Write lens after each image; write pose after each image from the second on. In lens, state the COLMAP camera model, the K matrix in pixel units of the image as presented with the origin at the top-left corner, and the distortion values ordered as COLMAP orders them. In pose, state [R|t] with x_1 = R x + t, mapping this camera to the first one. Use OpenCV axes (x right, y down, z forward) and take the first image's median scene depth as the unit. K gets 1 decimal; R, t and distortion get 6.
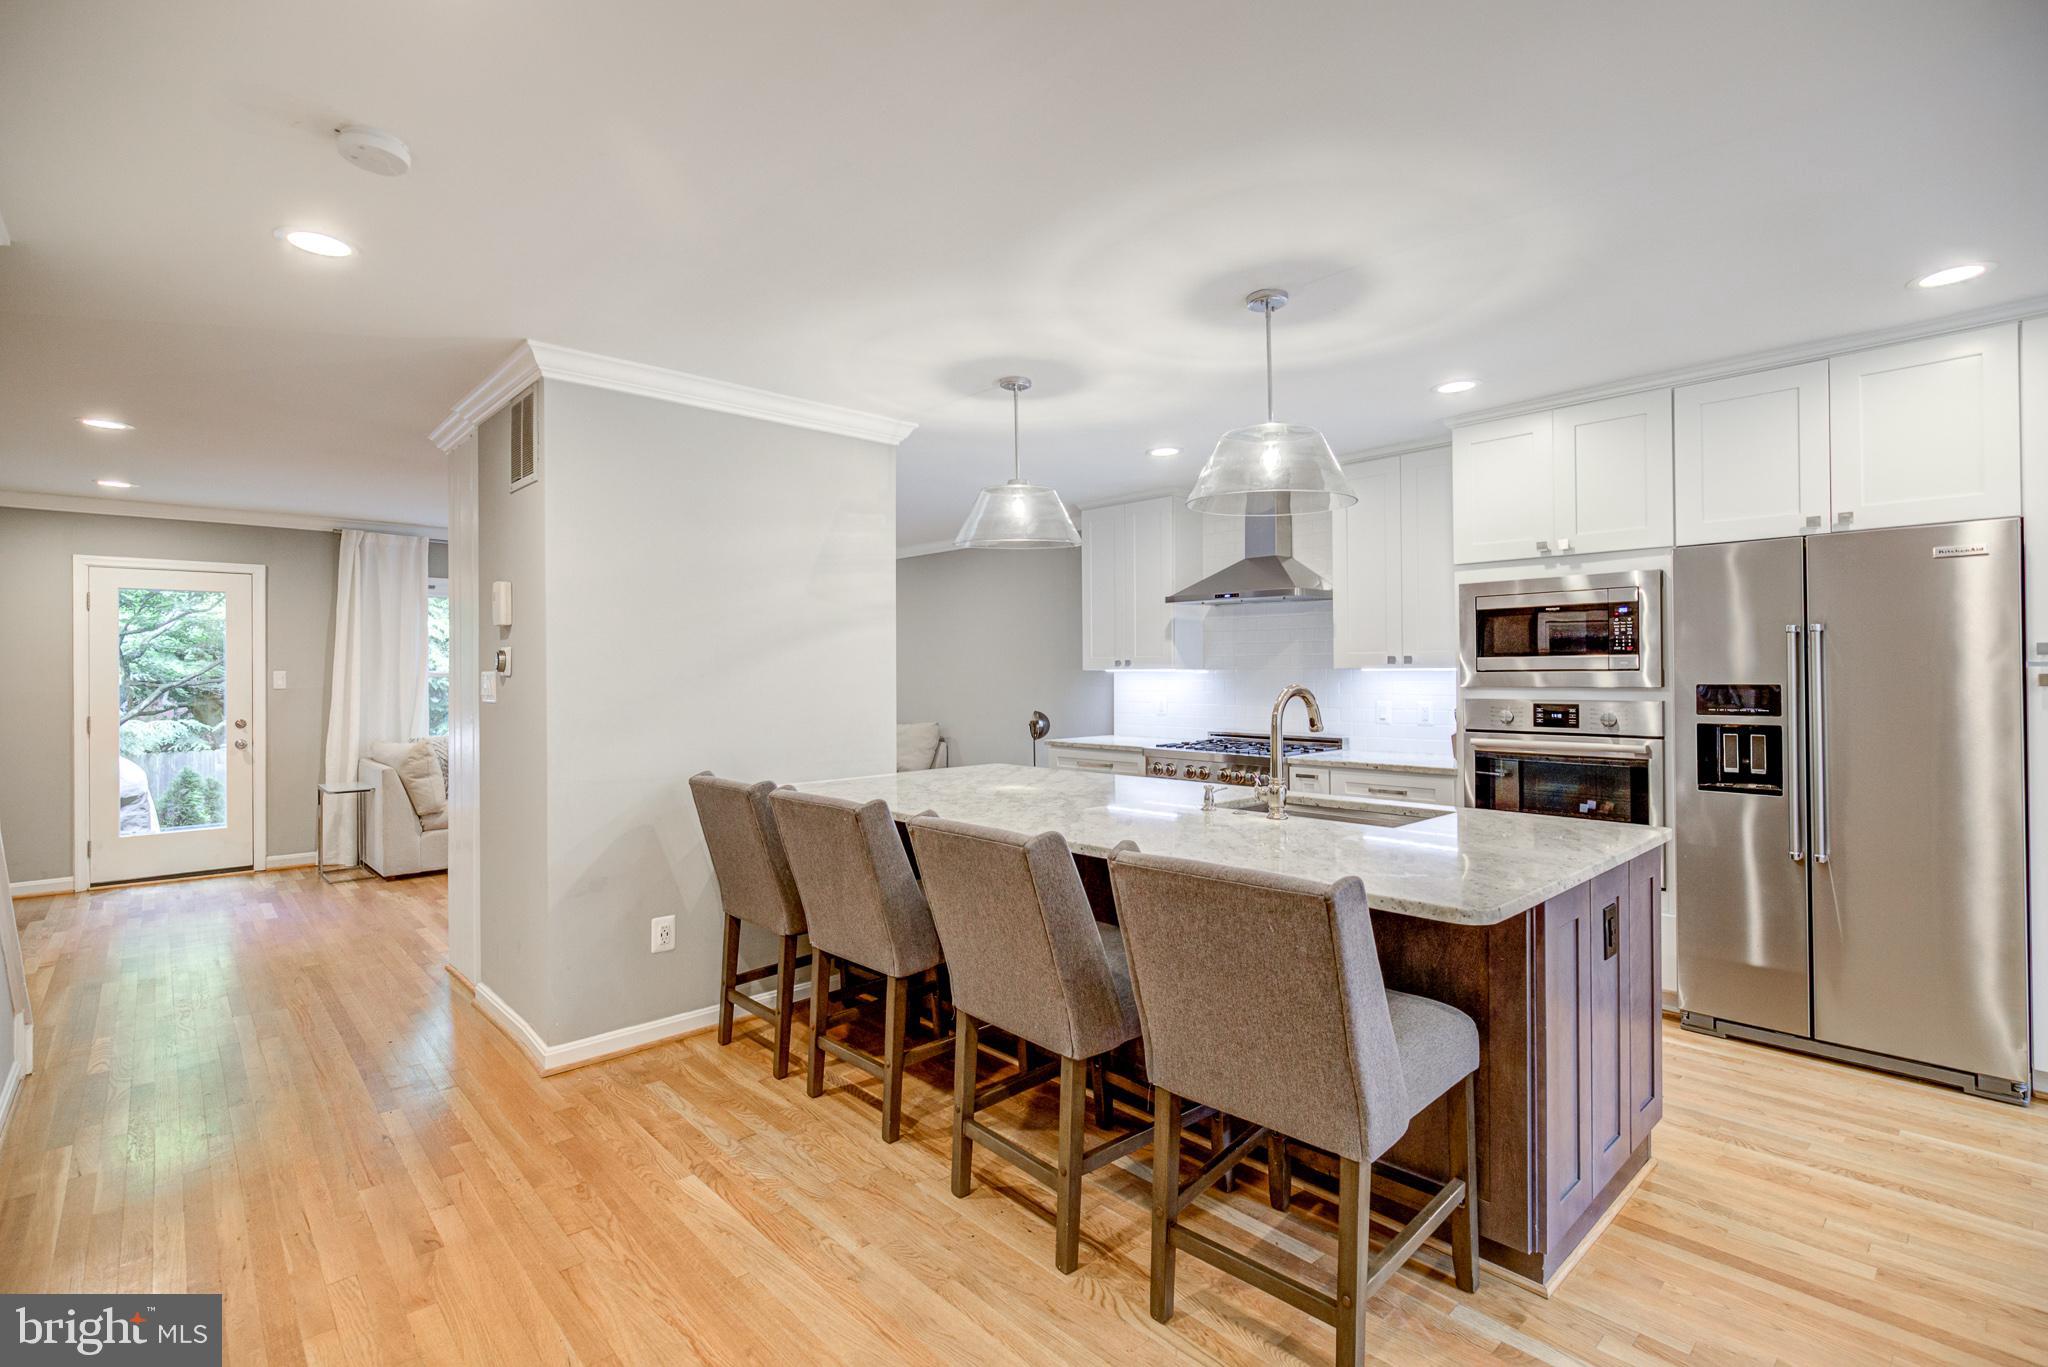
lens RADIAL K [[956.8, 0, 1029.2], [0, 956.8, 665.3], [0, 0, 1]] dist [-0.001007, -0.001428]
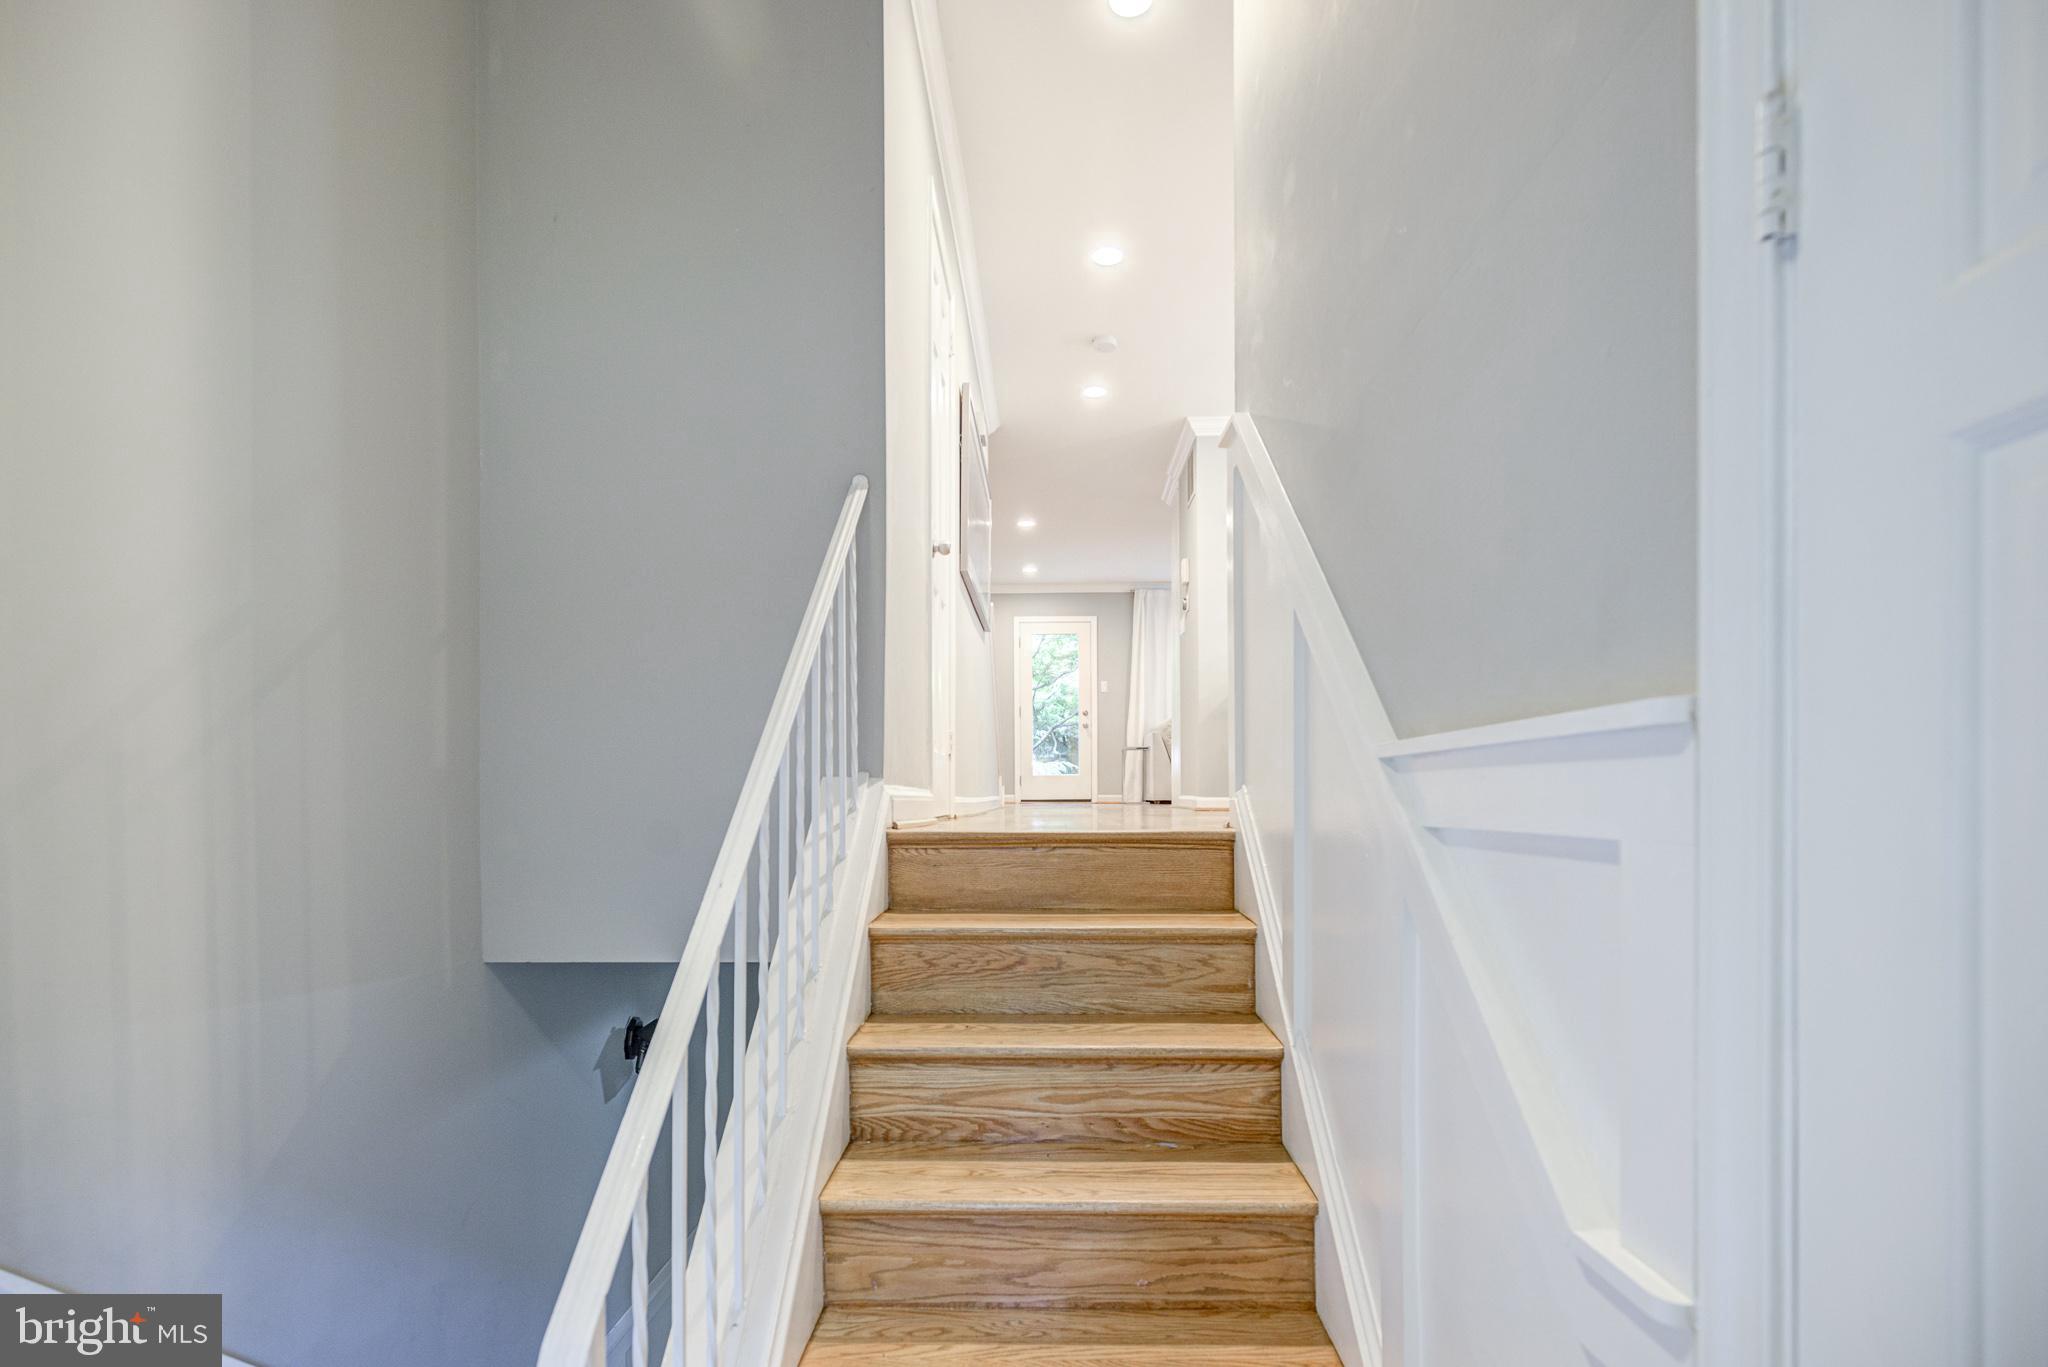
lens RADIAL K [[956.8, 0, 1038.2], [0, 956.8, 781.1], [0, 0, 1]] dist [-0.001007, -0.001428]
pose [[0.727818, 0.003922, -0.685759, 0.256191], [0.003199, 0.999953, 0.009114, 0.164262], [0.685763, -0.008827, 0.727771, -0.268610]]
